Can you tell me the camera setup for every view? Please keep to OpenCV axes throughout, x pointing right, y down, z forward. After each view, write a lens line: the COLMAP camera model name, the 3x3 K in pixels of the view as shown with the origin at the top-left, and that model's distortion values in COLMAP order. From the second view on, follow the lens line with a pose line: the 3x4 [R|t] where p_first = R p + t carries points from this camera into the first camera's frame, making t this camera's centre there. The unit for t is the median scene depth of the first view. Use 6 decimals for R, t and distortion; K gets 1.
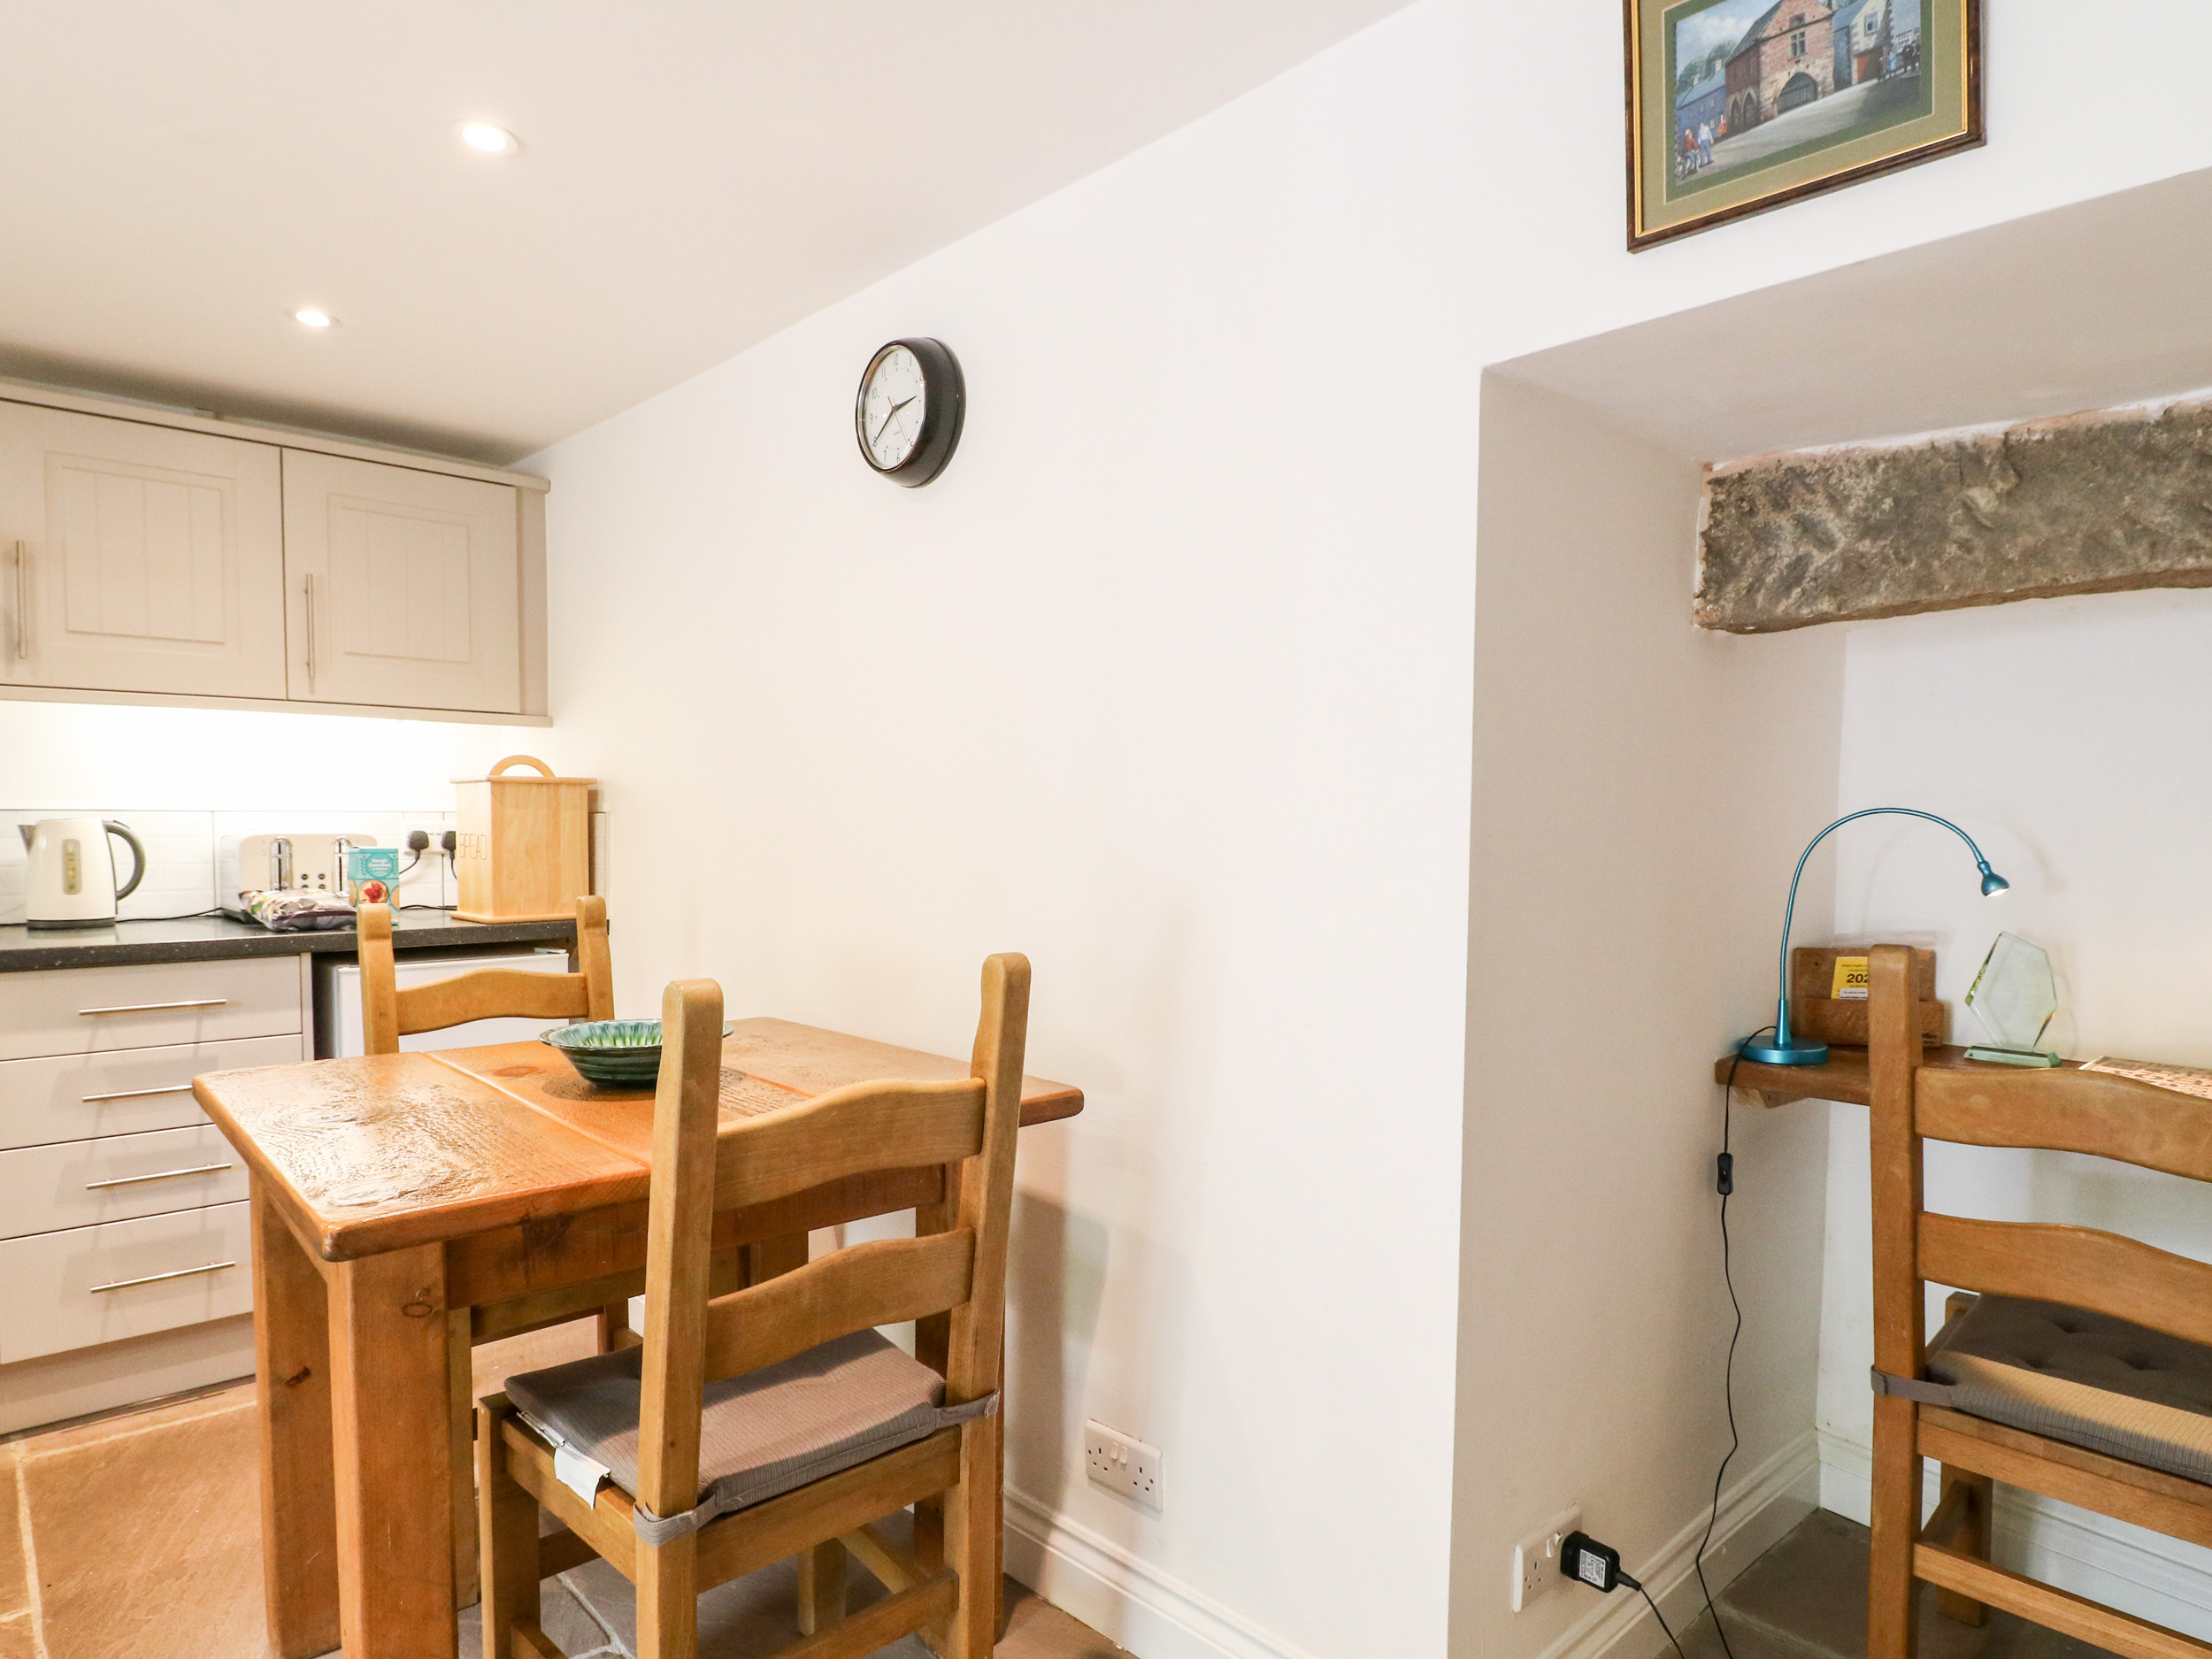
lens RADIAL K [[1183.4, 0, 1102.5], [0, 1183.4, 888.4], [0, 0, 1]] dist [-0.001367, -0.011161]
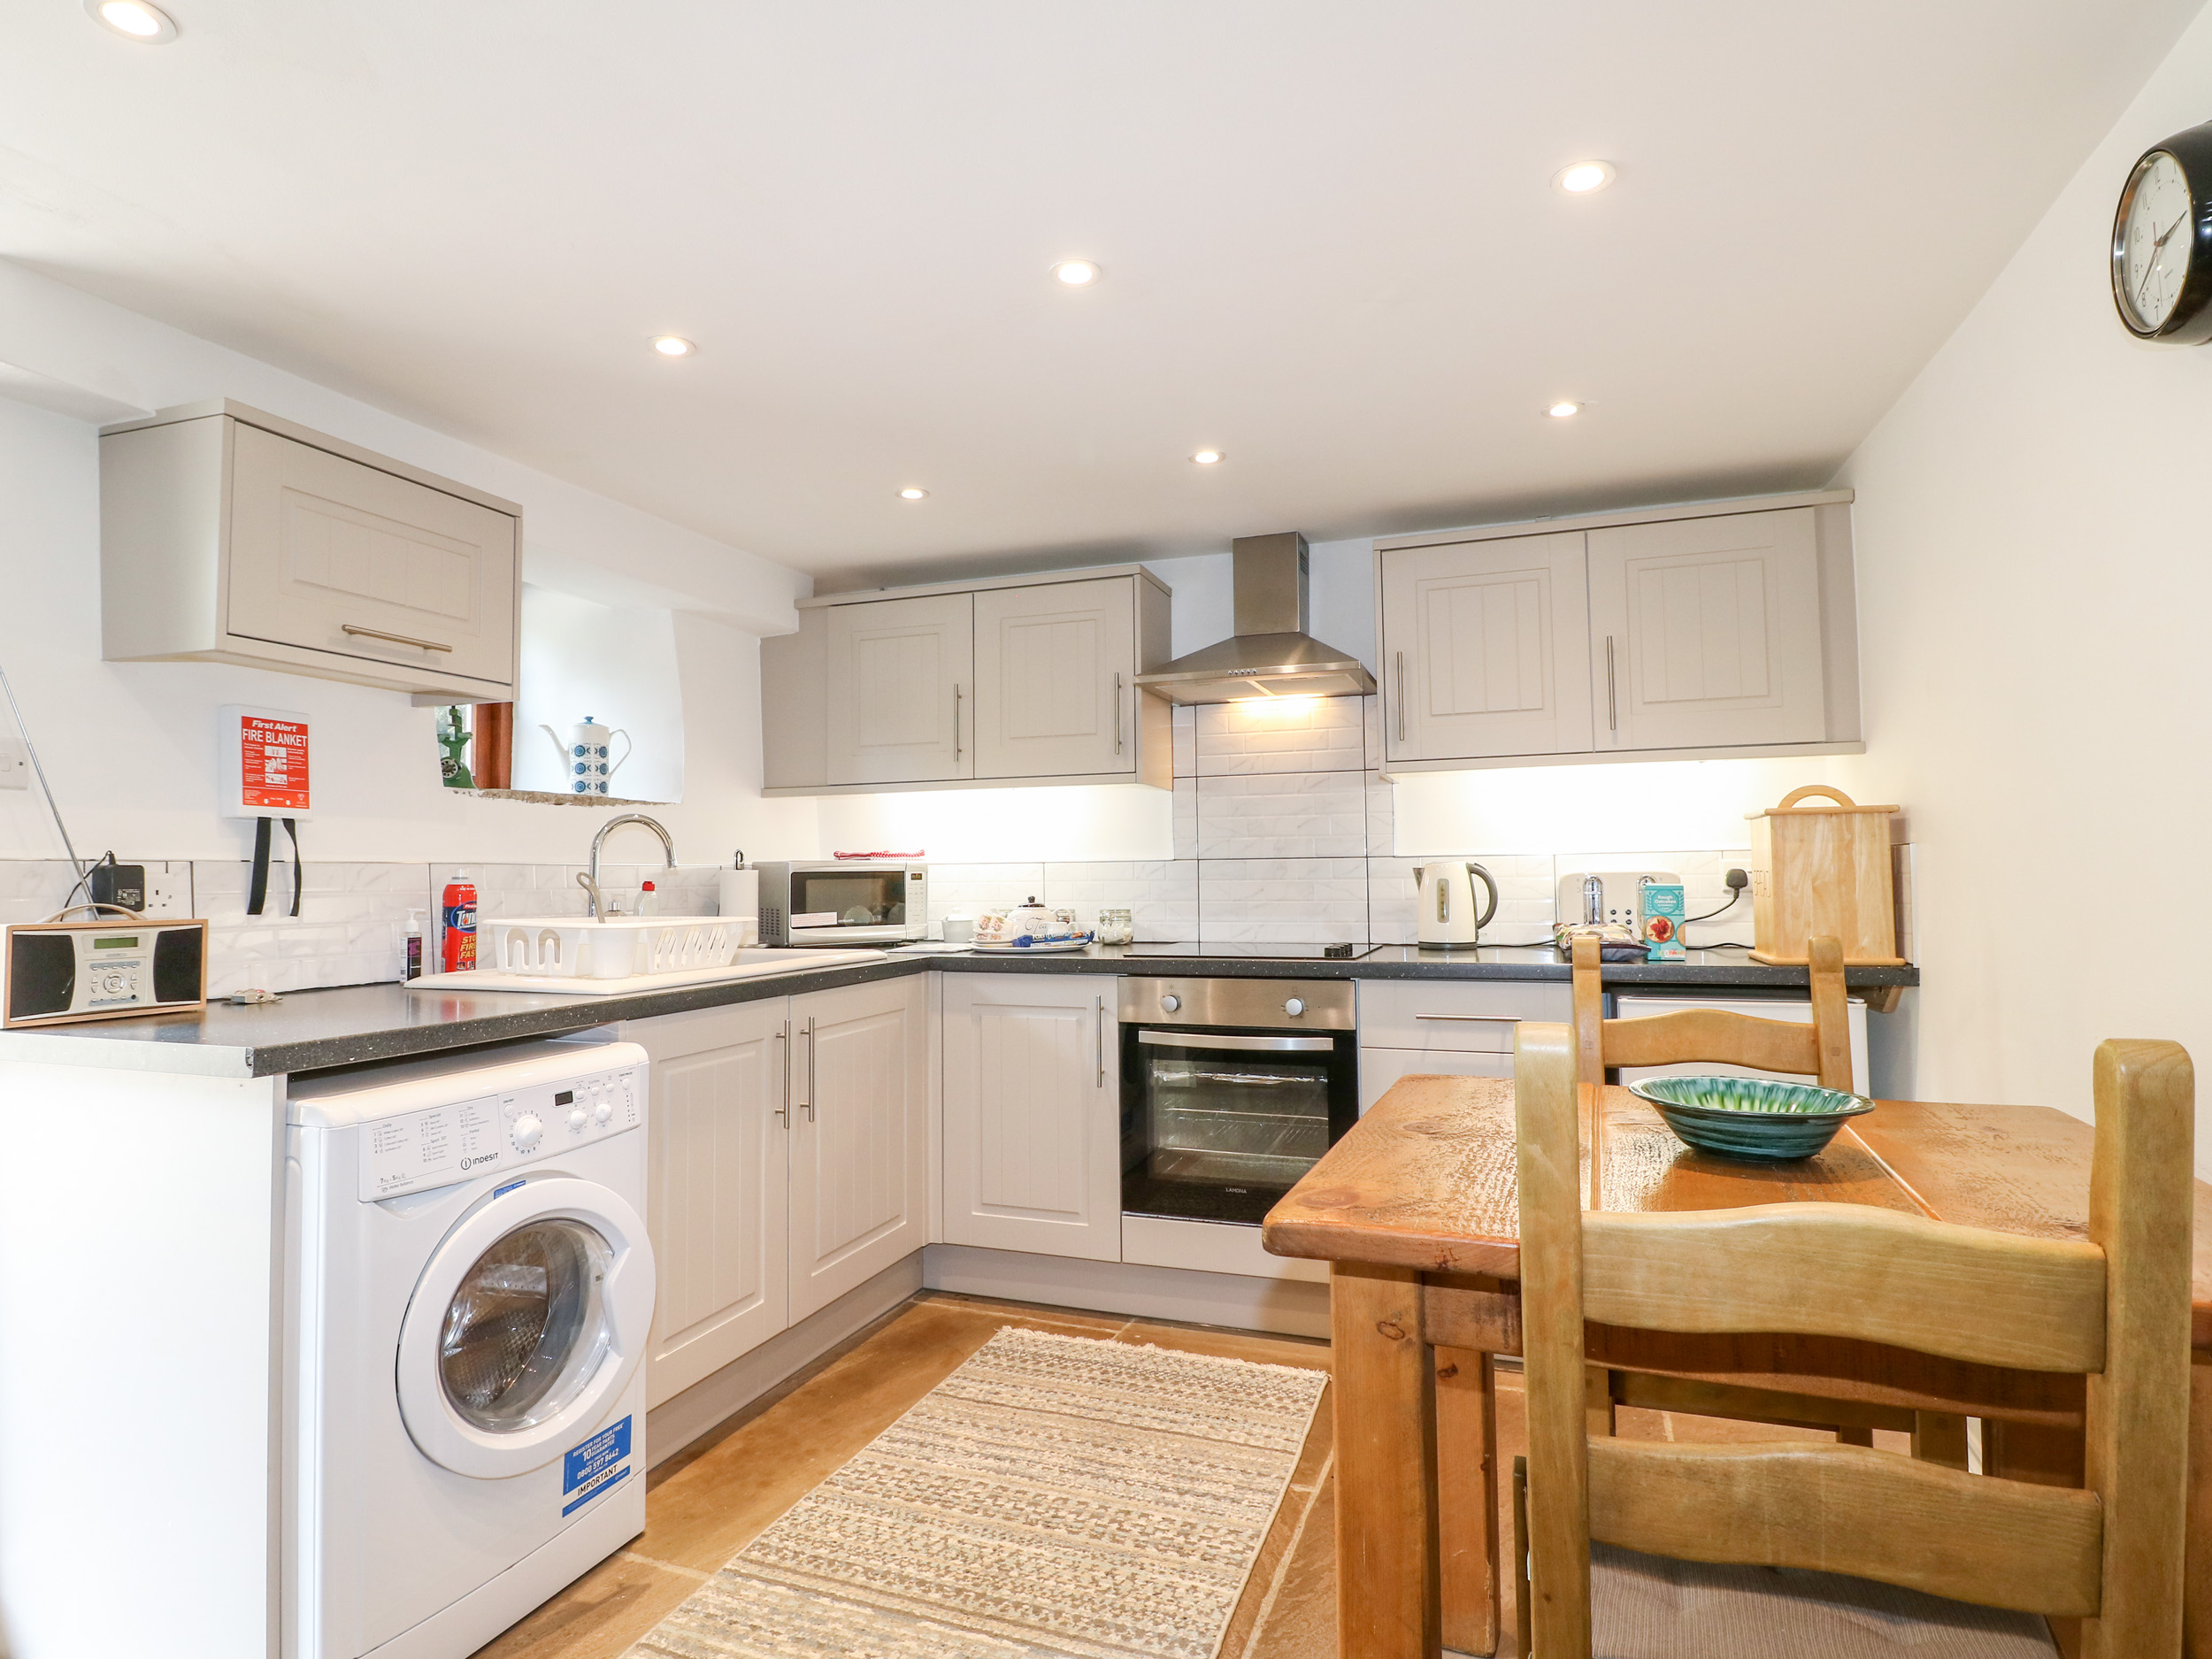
lens RADIAL K [[1171.1, 0, 1103.1], [0, 1171.1, 817.8], [0, 0, 1]] dist [-0.001953, -0.011276]
pose [[0.468084, -0.053351, -0.882072, 0.534485], [-0.031746, 0.996516, -0.077120, 0.015239], [0.883114, 0.064101, 0.464760, 0.748909]]
